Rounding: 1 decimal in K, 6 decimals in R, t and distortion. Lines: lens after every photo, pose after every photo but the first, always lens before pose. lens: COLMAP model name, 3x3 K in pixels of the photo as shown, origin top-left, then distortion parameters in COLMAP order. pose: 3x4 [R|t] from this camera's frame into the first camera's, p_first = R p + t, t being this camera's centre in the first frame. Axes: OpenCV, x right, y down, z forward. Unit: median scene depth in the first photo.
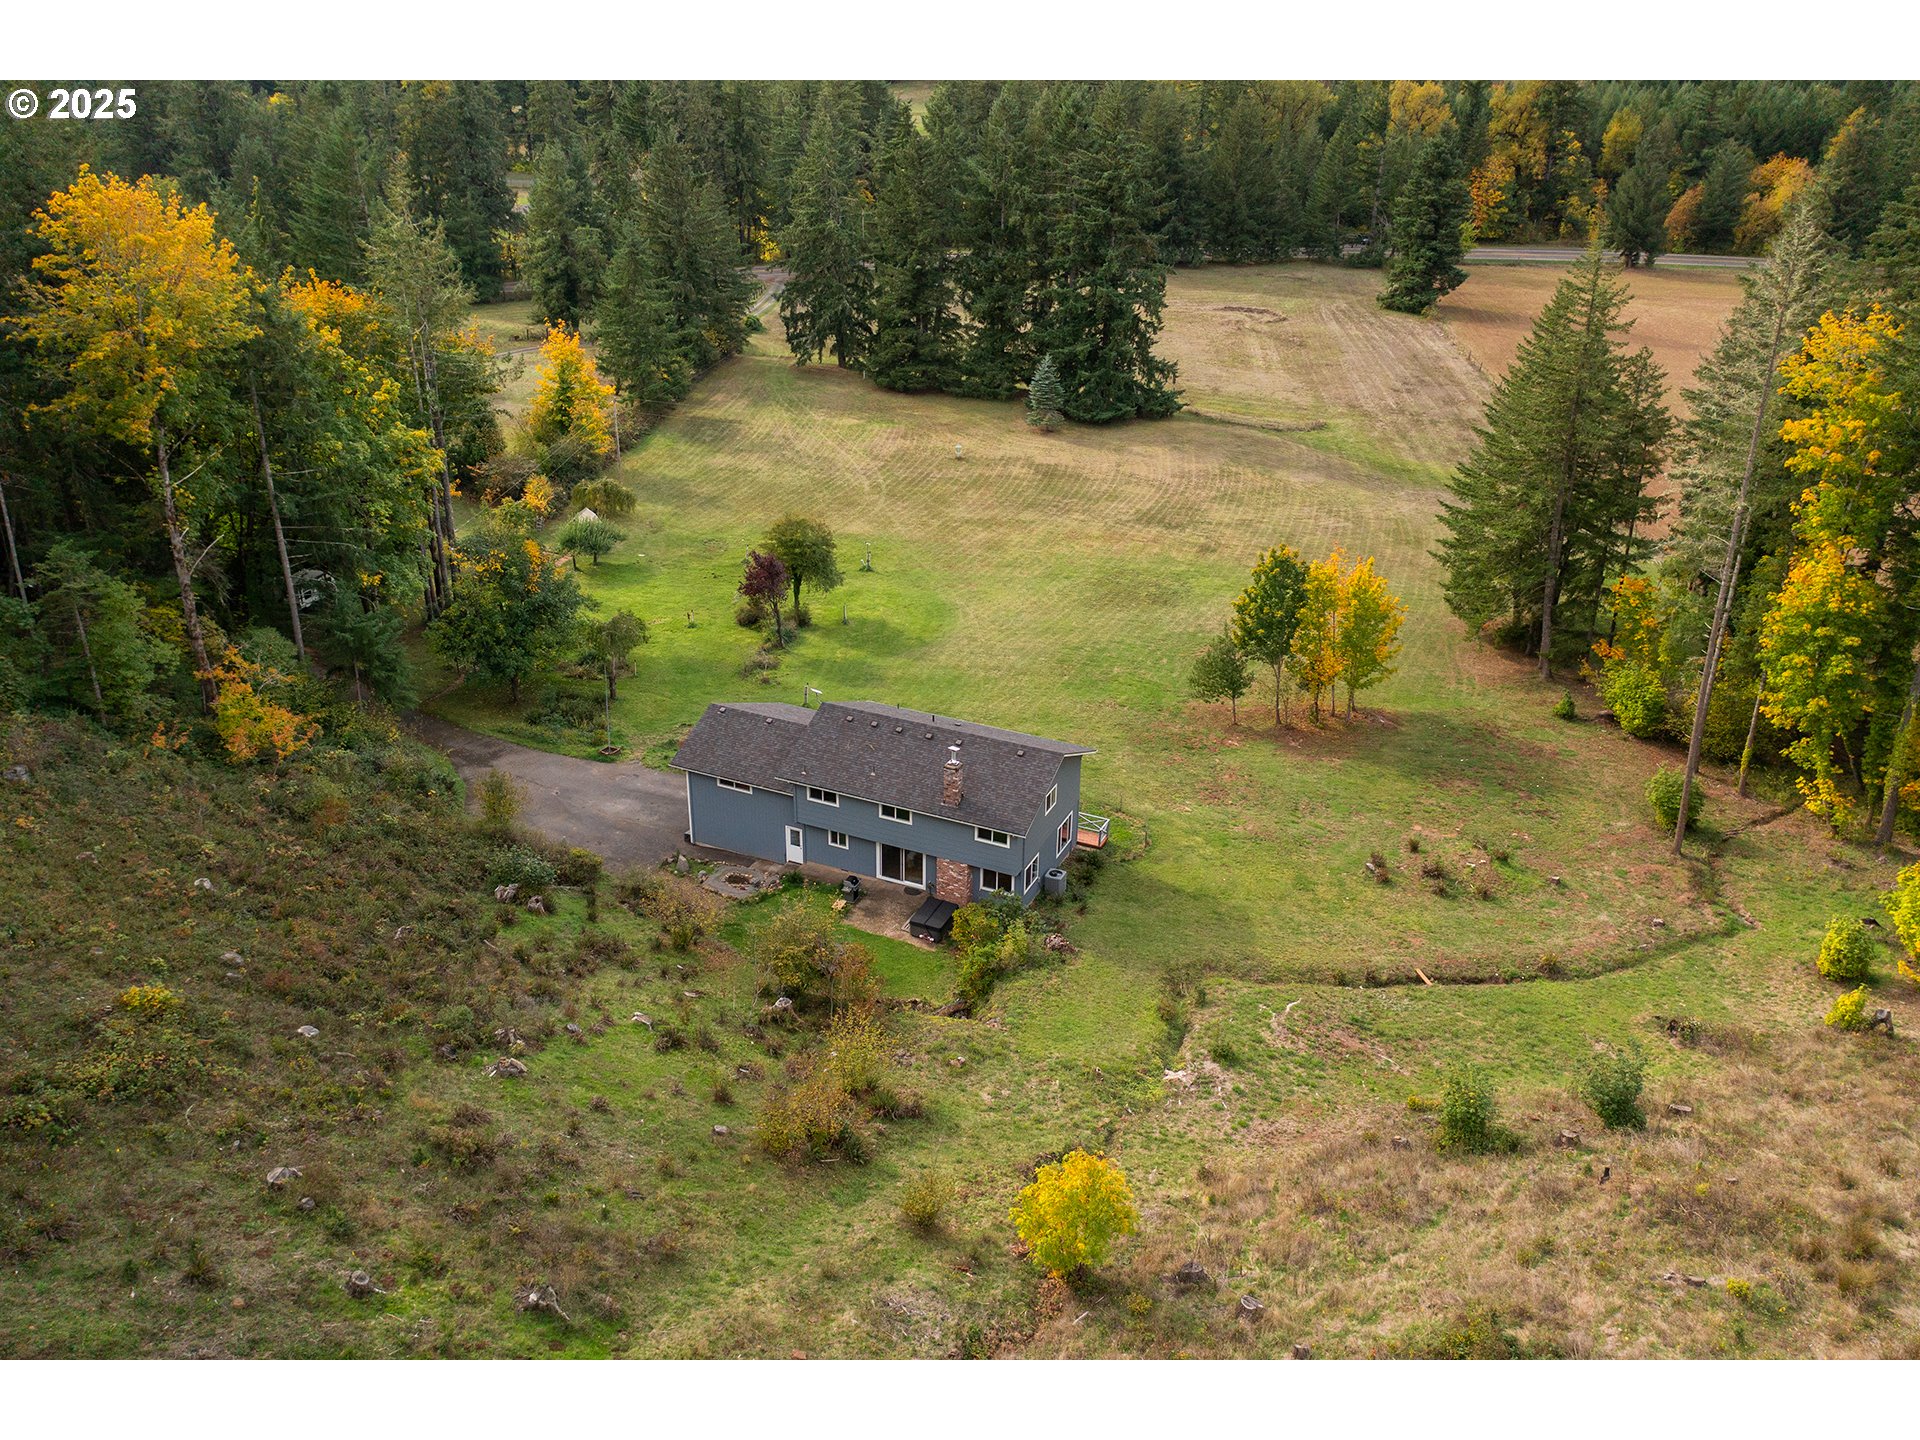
lens RADIAL K [[1516.3, 0, 963.2], [0, 1516.3, 725.0], [0, 0, 1]] dist [-0.009779, 0.006393]
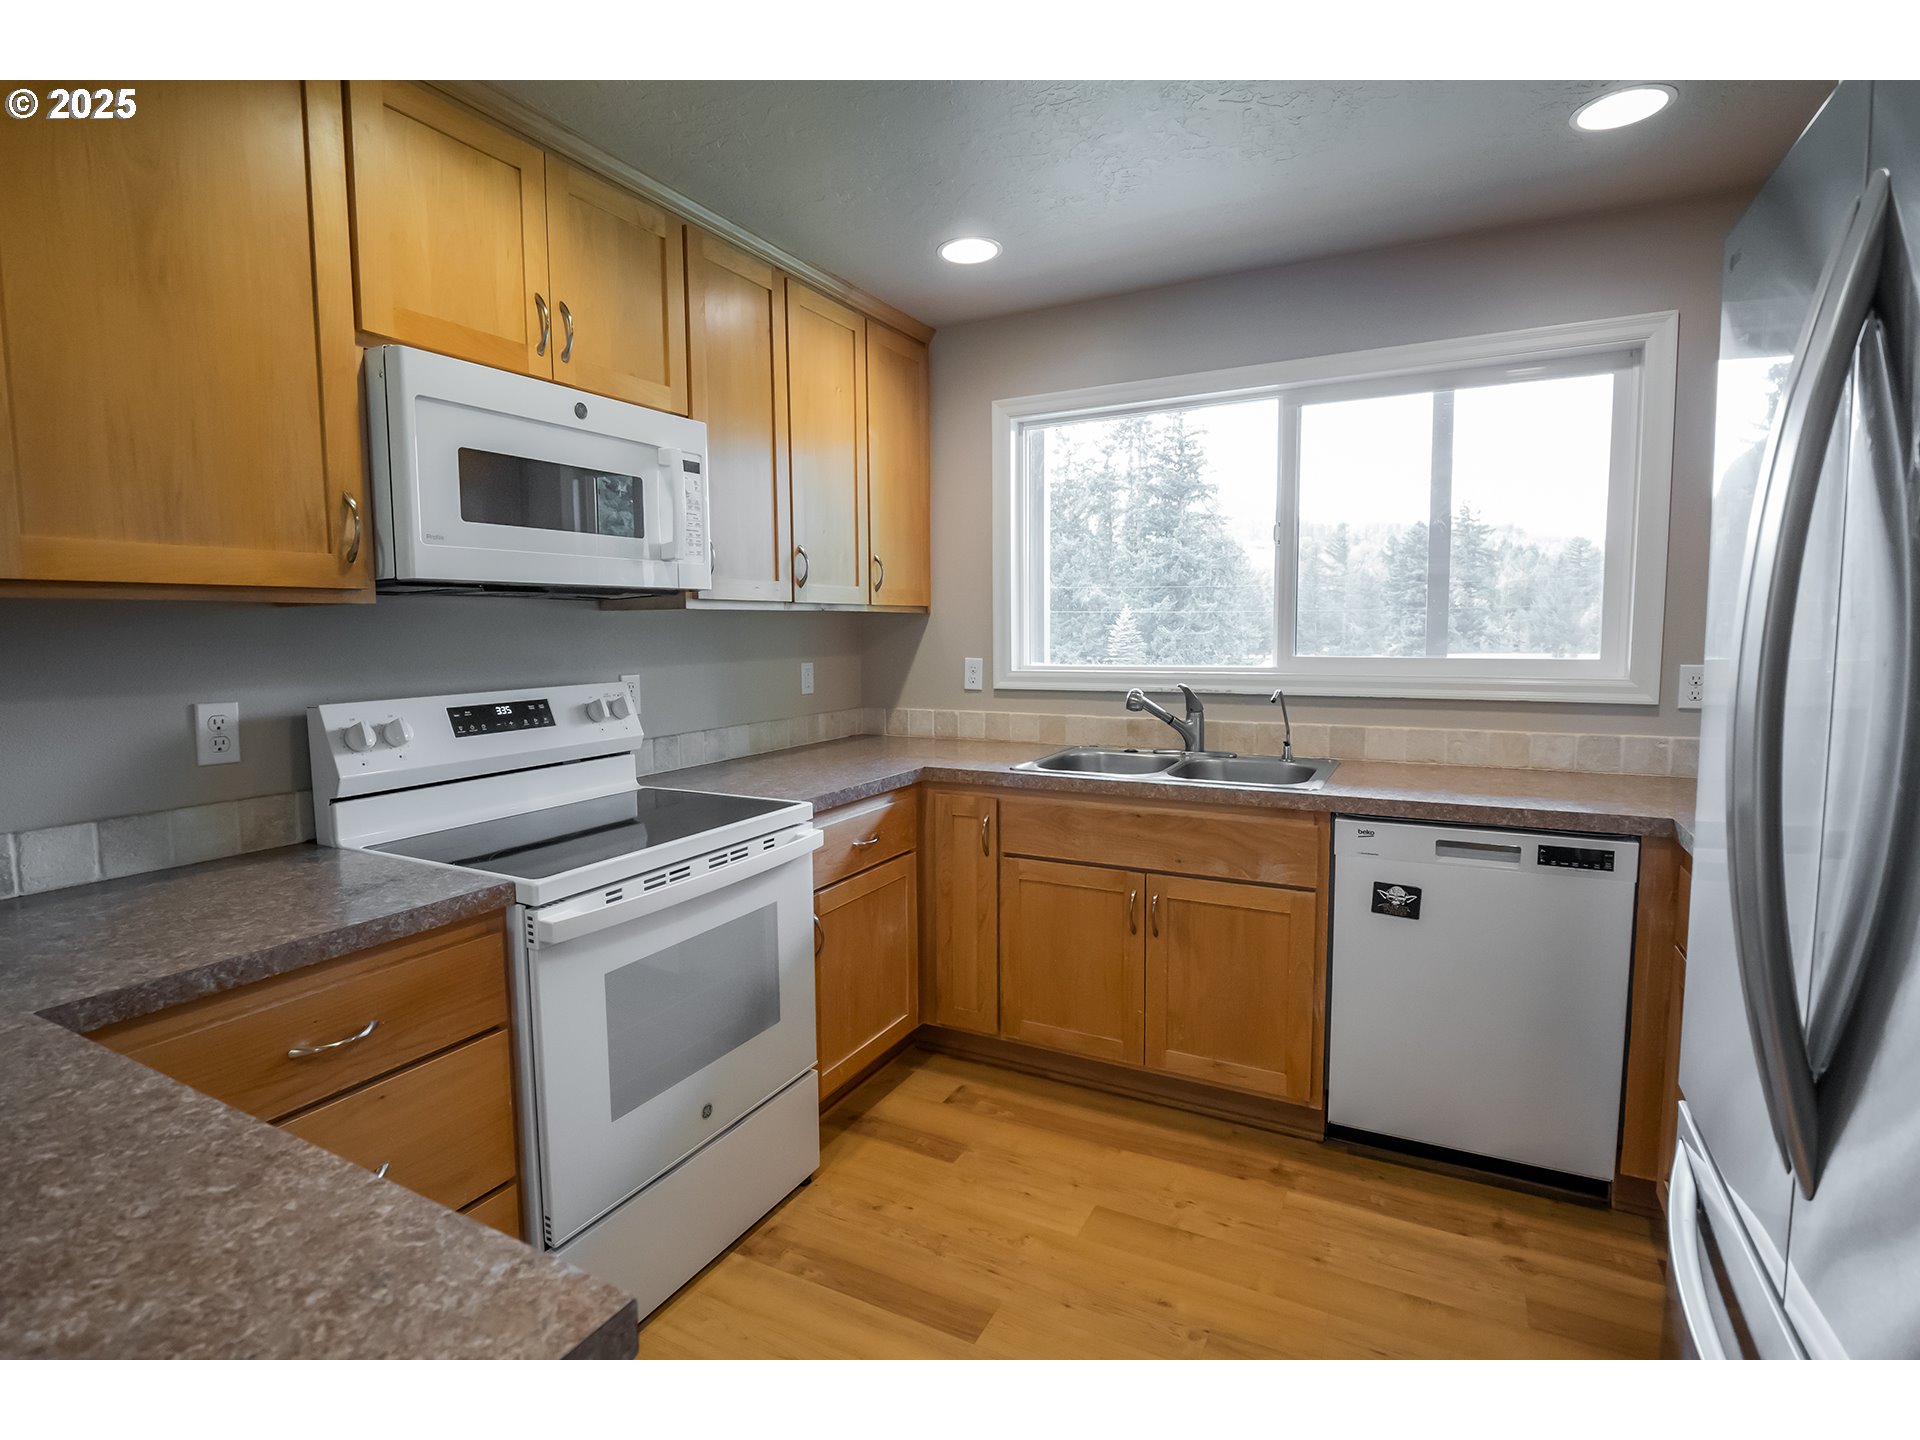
lens RADIAL K [[933.6, 0, 948.8], [0, 933.6, 713.4], [0, 0, 1]] dist [-0.008065, -0.001103]
pose [[0.997694, -0.020932, -0.064566, -0.025416], [-0.003518, 0.934033, -0.357169, 0.034881], [0.067783, 0.356573, 0.931805, 0.678587]]
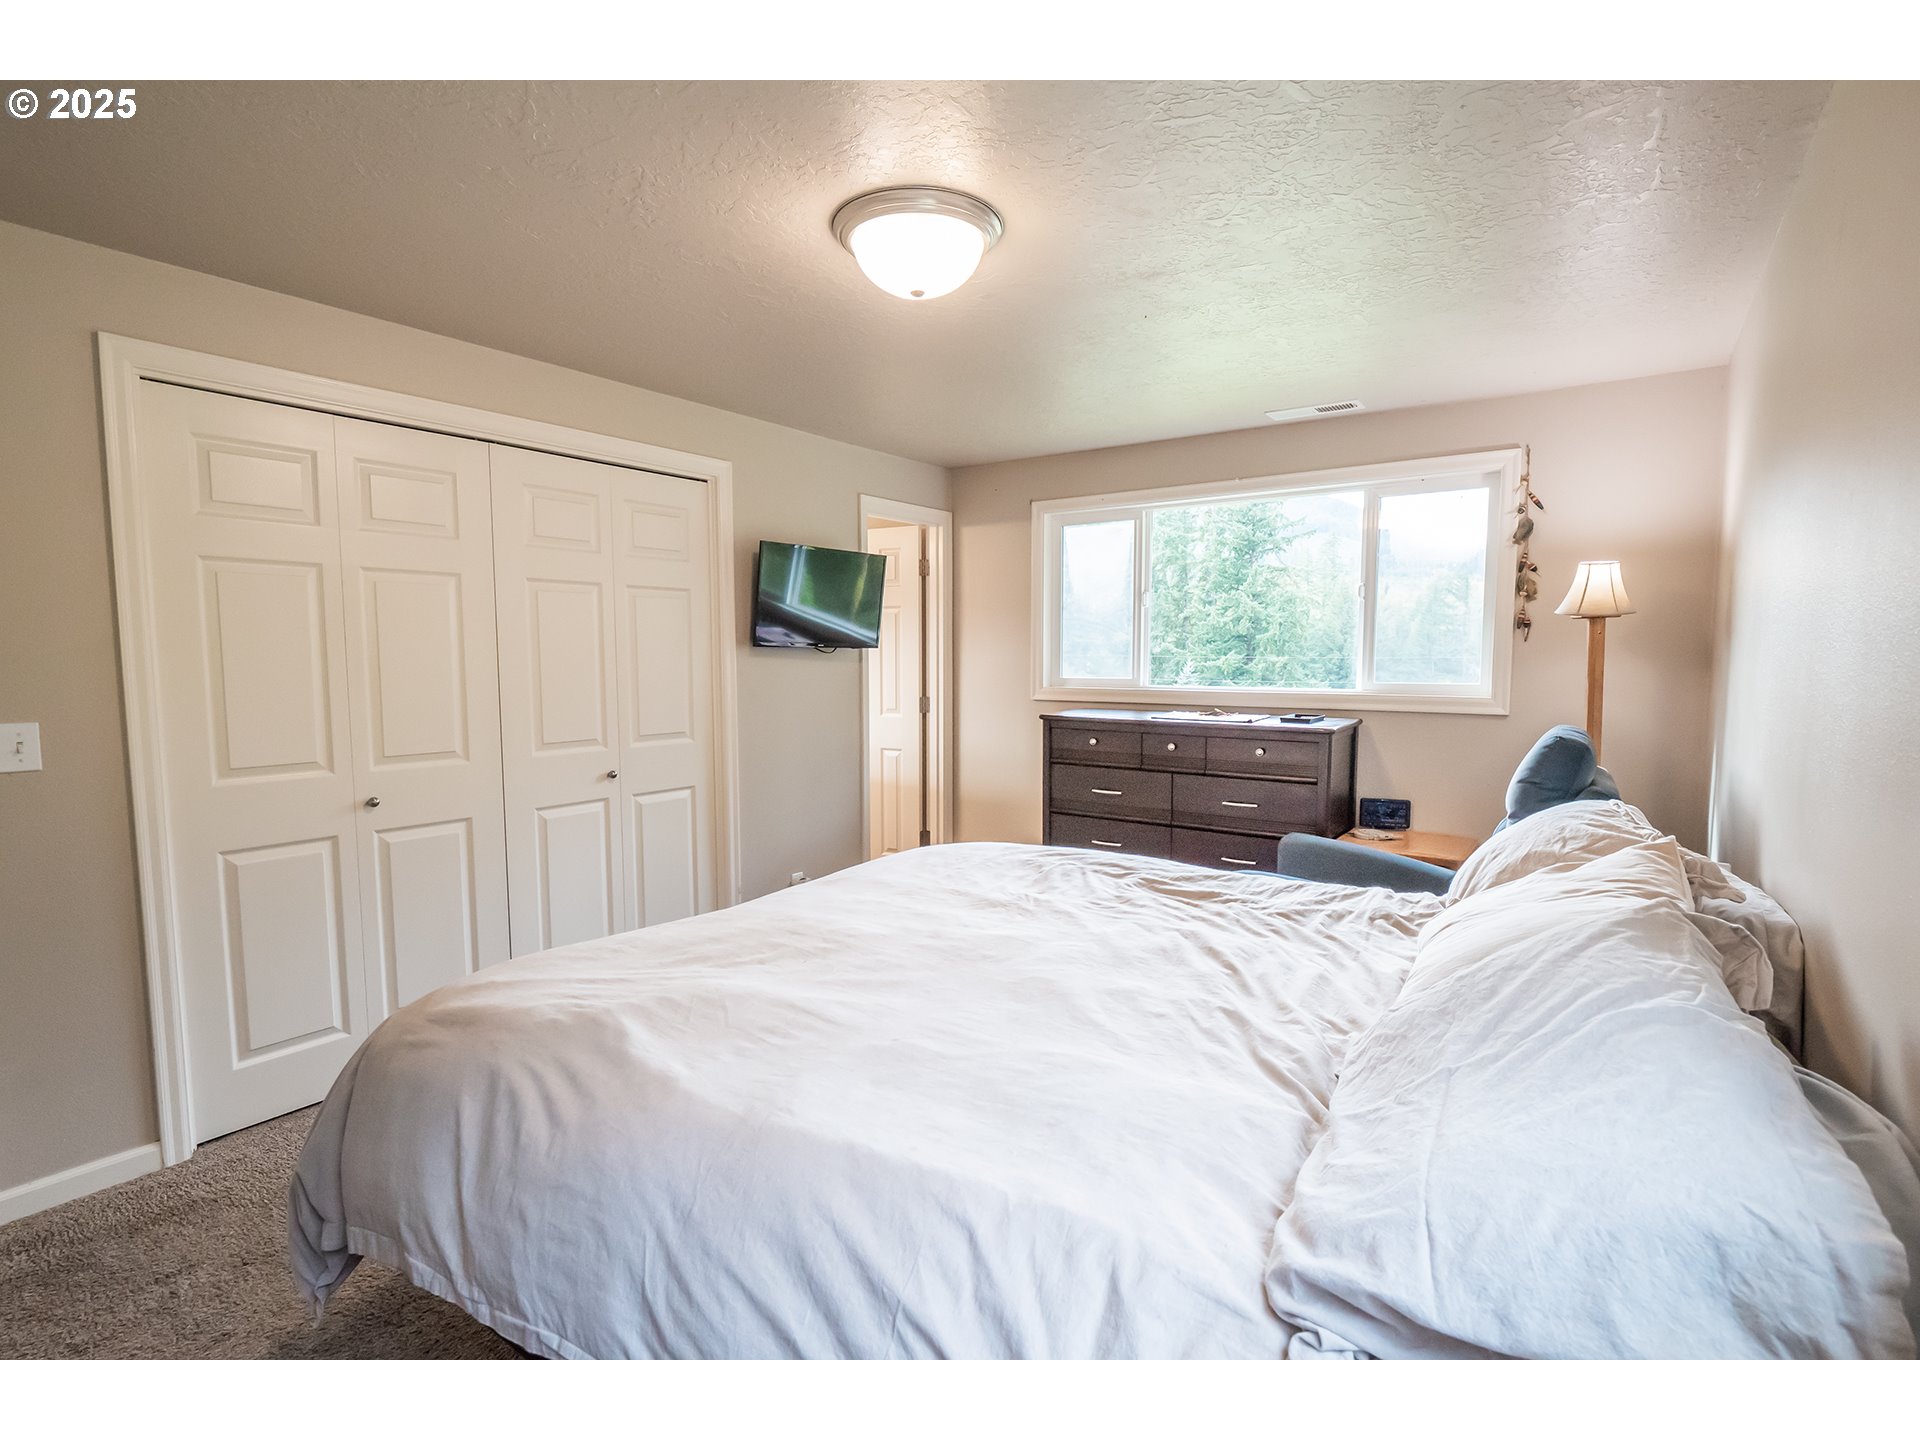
lens RADIAL K [[933.6, 0, 961.1], [0, 933.6, 725.7], [0, 0, 1]] dist [-0.008065, -0.001103]
pose [[0.982091, -0.000263, -0.188408, 0.035915], [-0.069697, 0.928553, -0.364598, 0.026344], [0.175043, 0.371200, 0.911905, 0.644340]]
